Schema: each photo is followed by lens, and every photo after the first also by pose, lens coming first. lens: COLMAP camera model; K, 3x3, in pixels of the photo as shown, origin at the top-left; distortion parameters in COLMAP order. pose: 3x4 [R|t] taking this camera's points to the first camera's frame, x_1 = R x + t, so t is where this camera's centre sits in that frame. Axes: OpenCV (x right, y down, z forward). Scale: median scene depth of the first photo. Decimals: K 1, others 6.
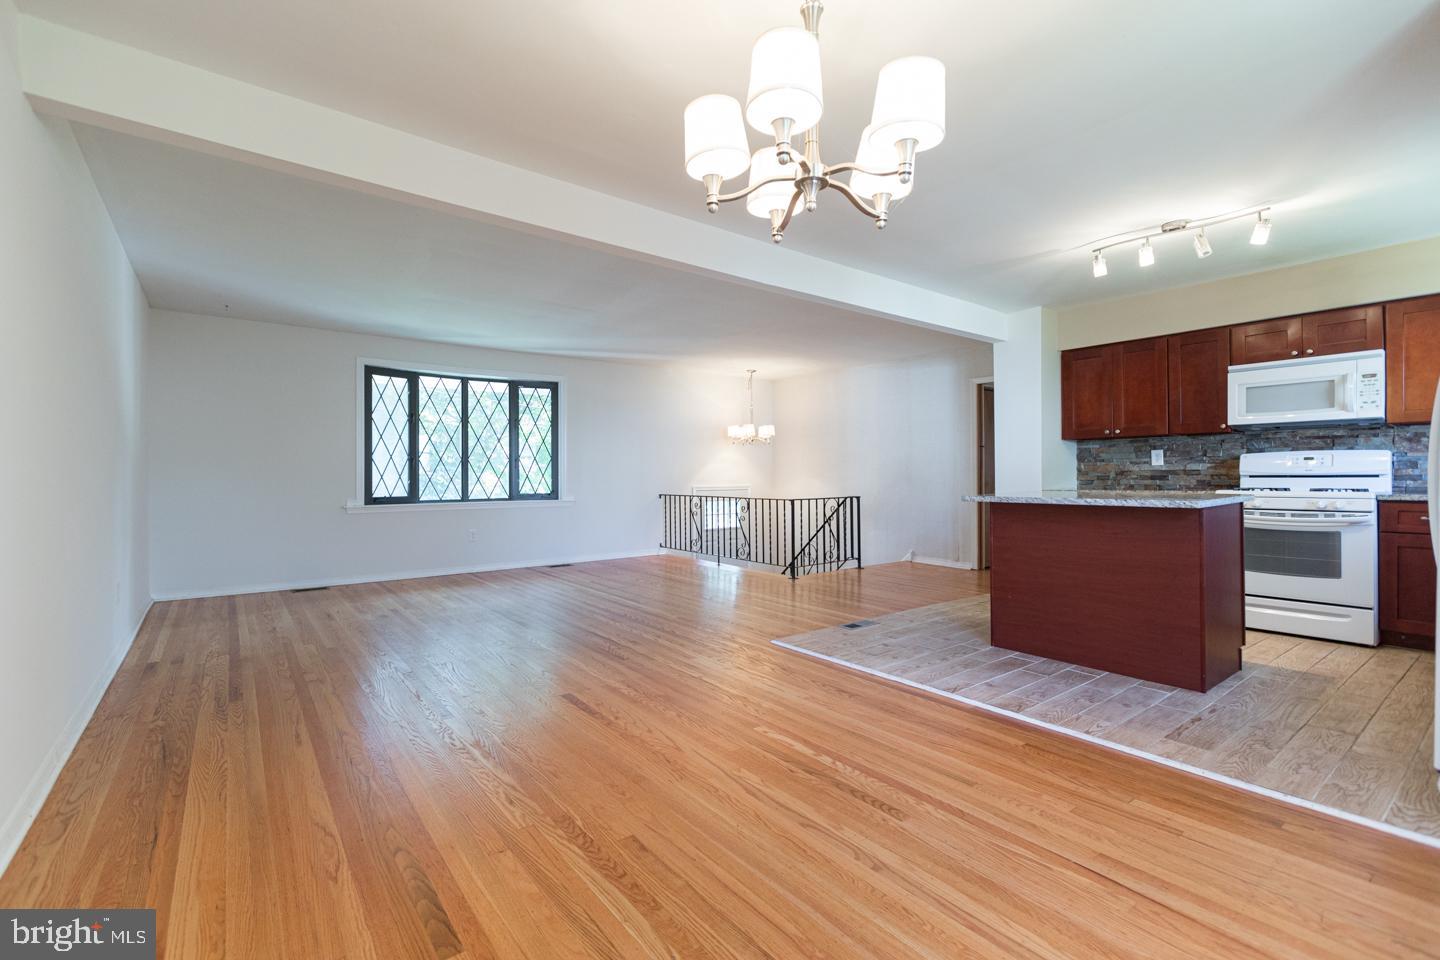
lens RADIAL K [[641.9, 0, 717.4], [0, 641.9, 473.3], [0, 0, 1]] dist [0.001128, -0.000900]
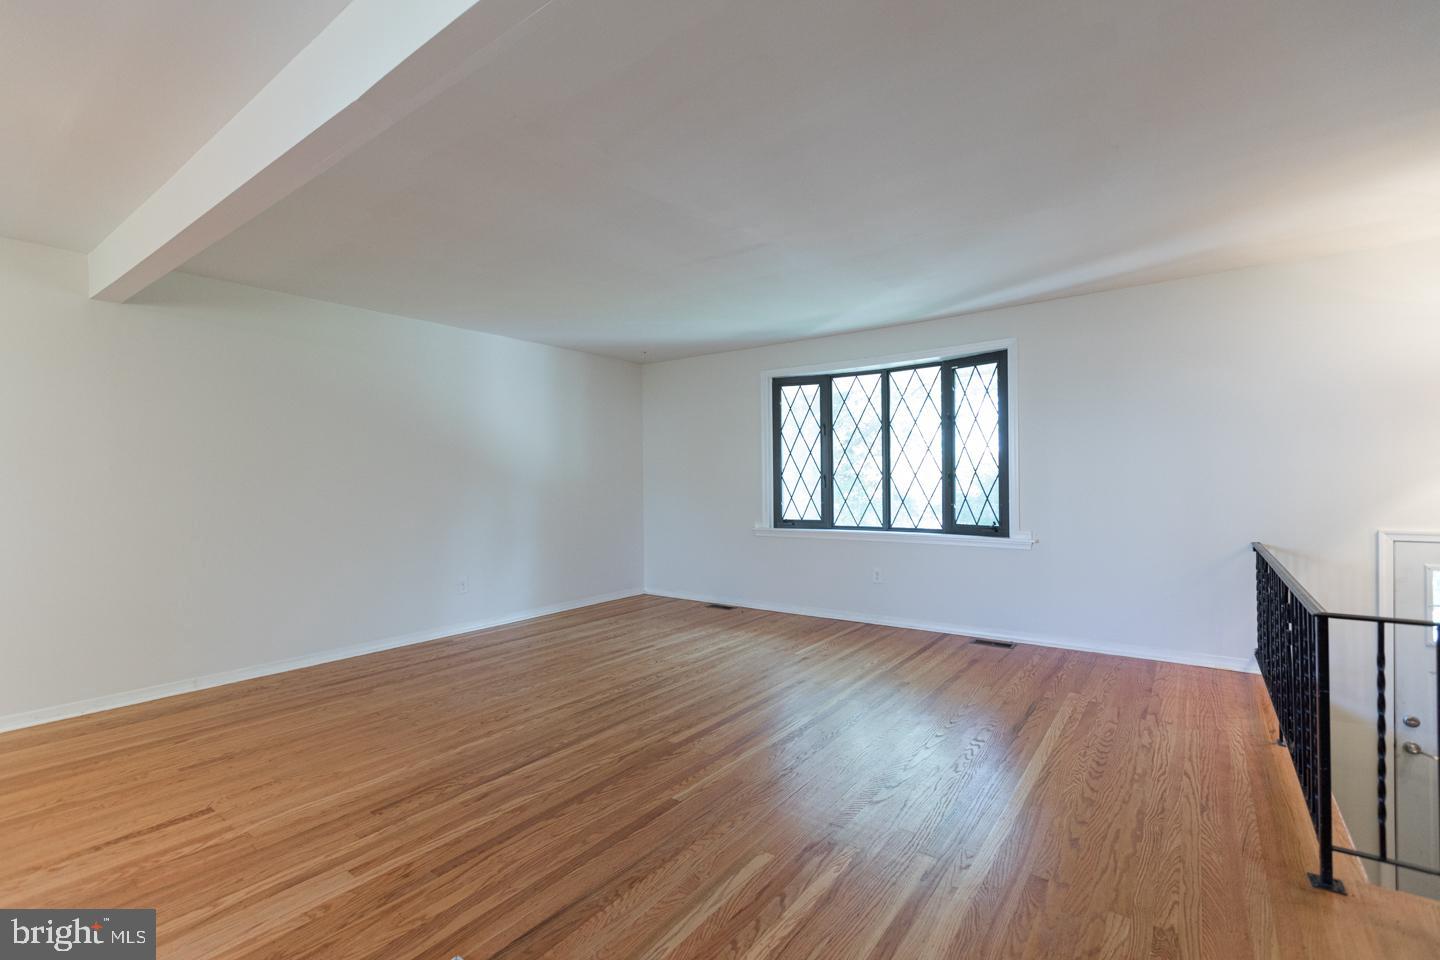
lens RADIAL K [[639.2, 0, 716.7], [0, 639.2, 480.7], [0, 0, 1]] dist [0.001072, -0.000249]
pose [[0.275296, 0.001958, -0.961357, 0.304925], [0.012562, 0.999905, 0.005634, -0.023690], [0.961277, -0.013627, 0.275245, 0.619627]]
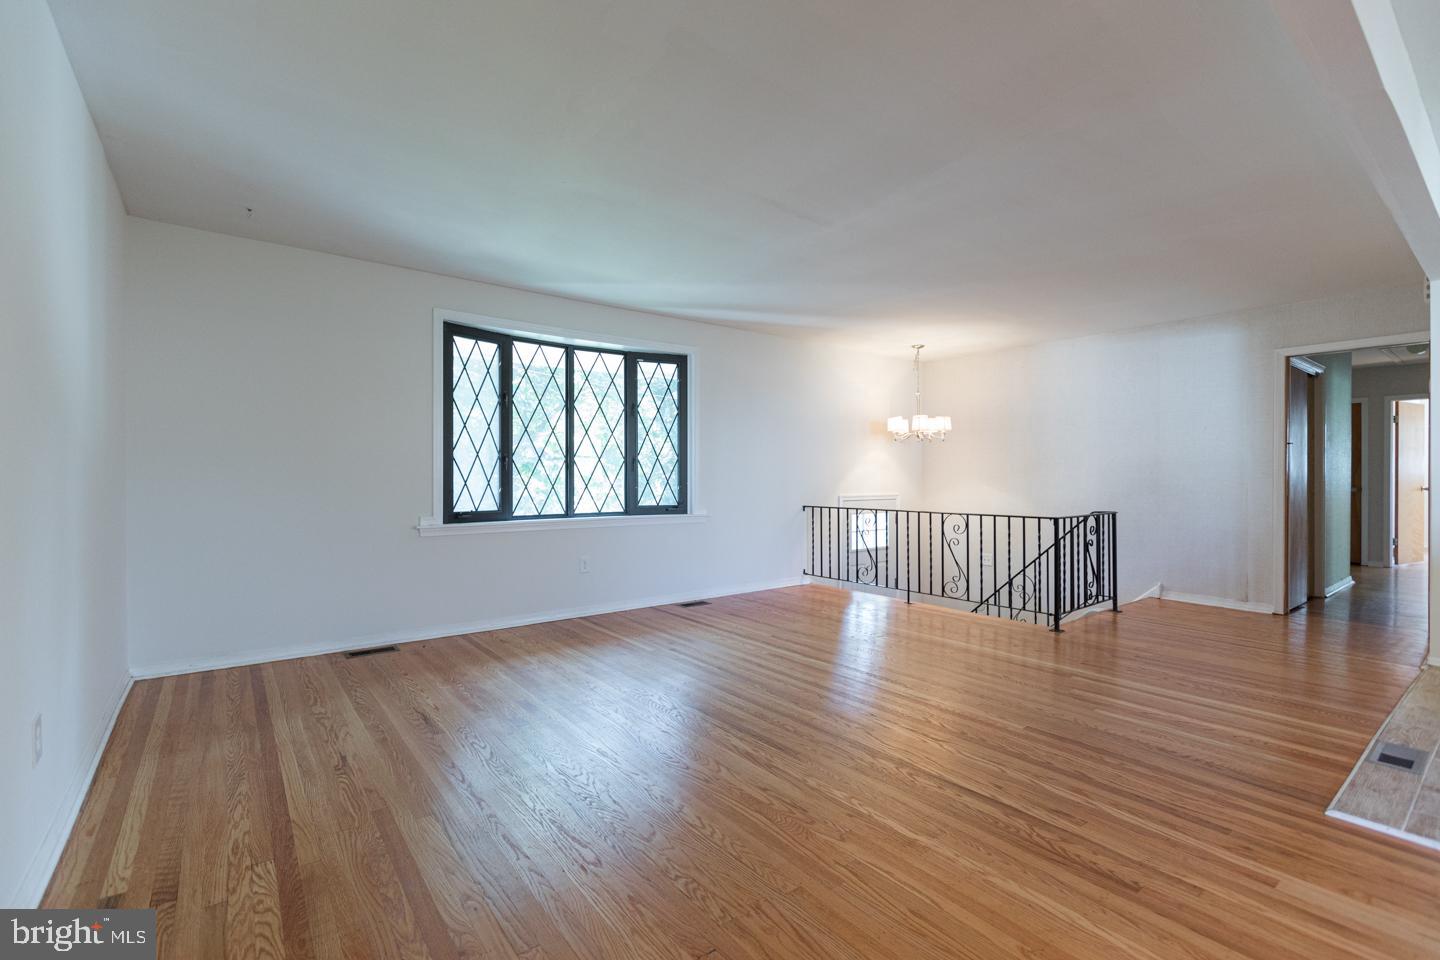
lens RADIAL K [[639.2, 0, 716.7], [0, 639.2, 480.7], [0, 0, 1]] dist [0.001072, -0.000249]
pose [[0.999992, 0.003894, 0.001340, -0.239215], [-0.003904, 0.999967, 0.007137, -0.002932], [-0.001312, -0.007142, 0.999974, 0.290286]]
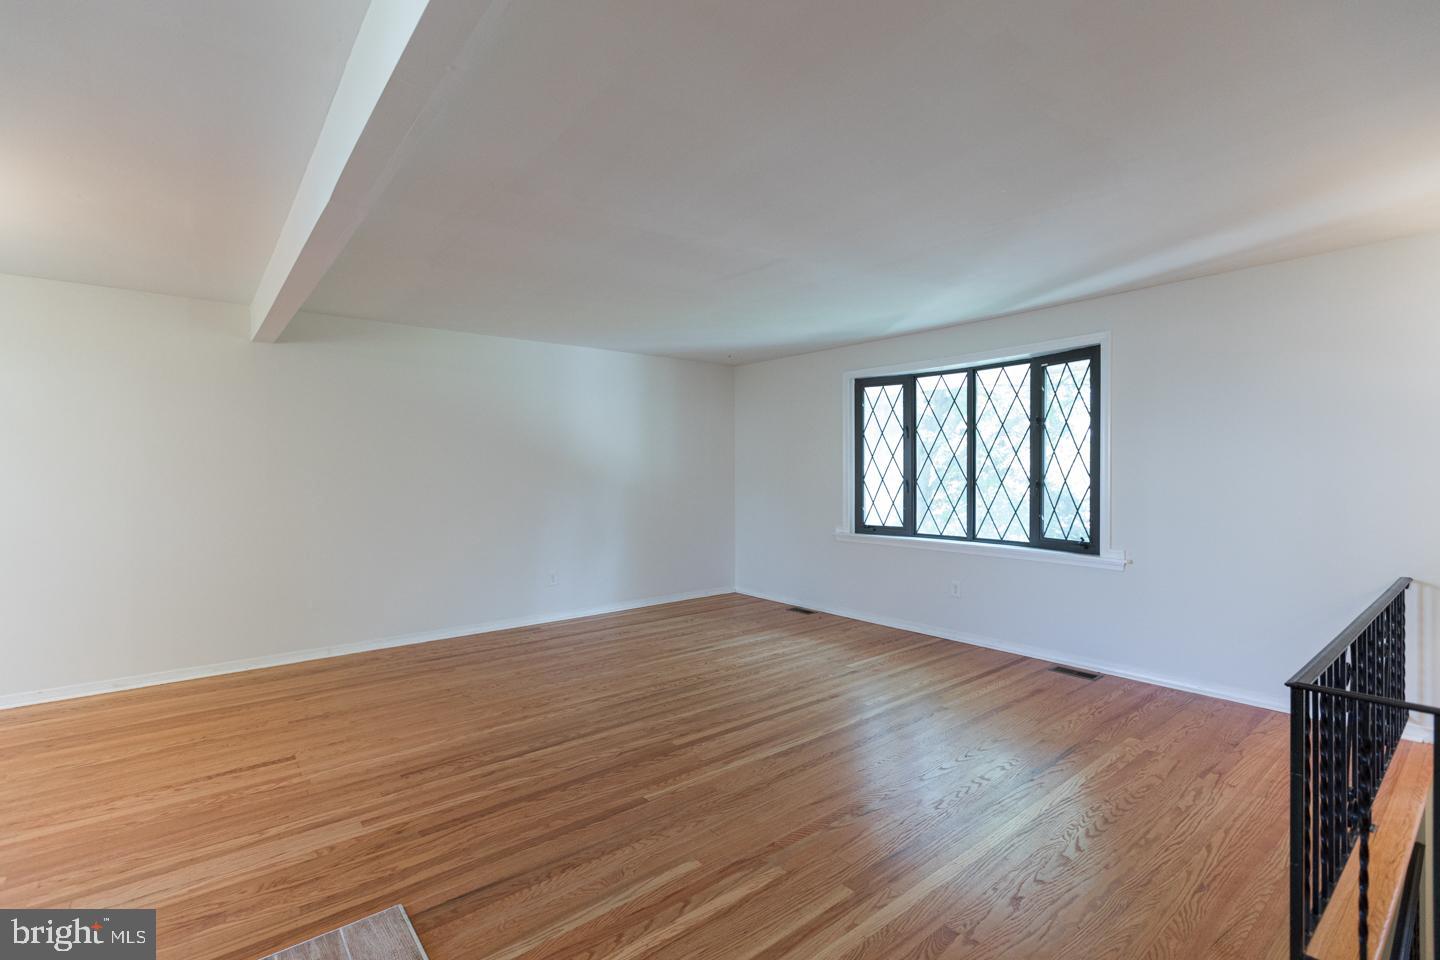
lens RADIAL K [[650.0, 0, 715.6], [0, 650.0, 477.9], [0, 0, 1]] dist [0.001389, -0.000379]
pose [[0.028198, 0.017047, -0.999457, 0.343646], [0.006888, 0.999828, 0.017248, -0.042906], [0.999579, -0.007371, 0.028076, 0.725467]]
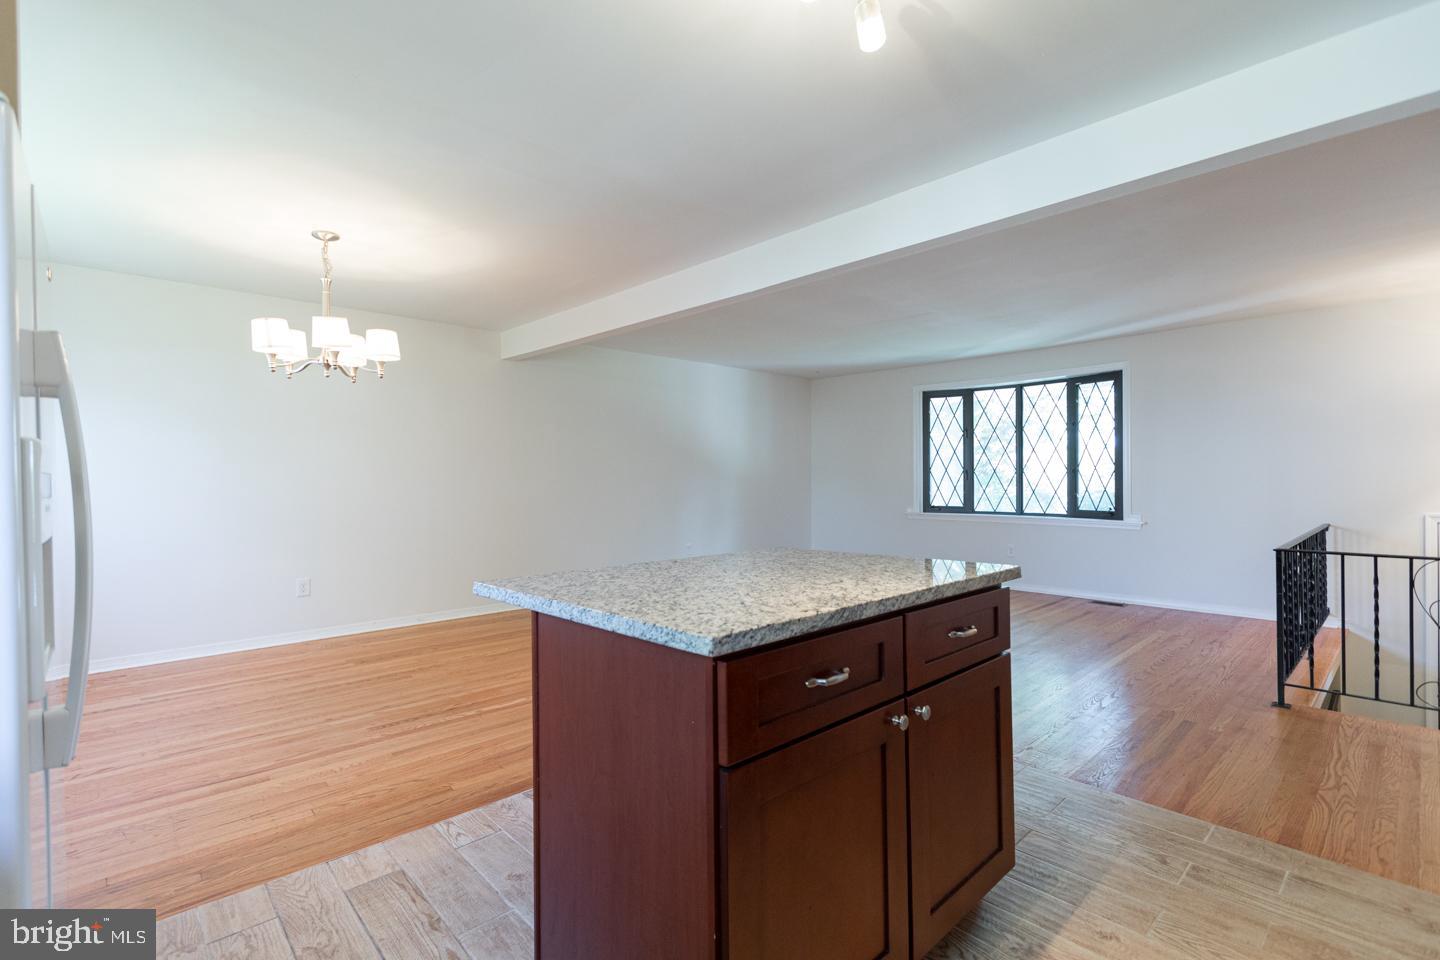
lens RADIAL K [[657.8, 0, 721.2], [0, 657.8, 477.1], [0, 0, 1]] dist [0.000784, 0.000343]
pose [[0.104488, 0.004544, -0.994516, 0.557538], [0.006844, 0.999963, 0.005288, -0.021251], [0.994503, -0.007359, 0.104453, 0.478872]]
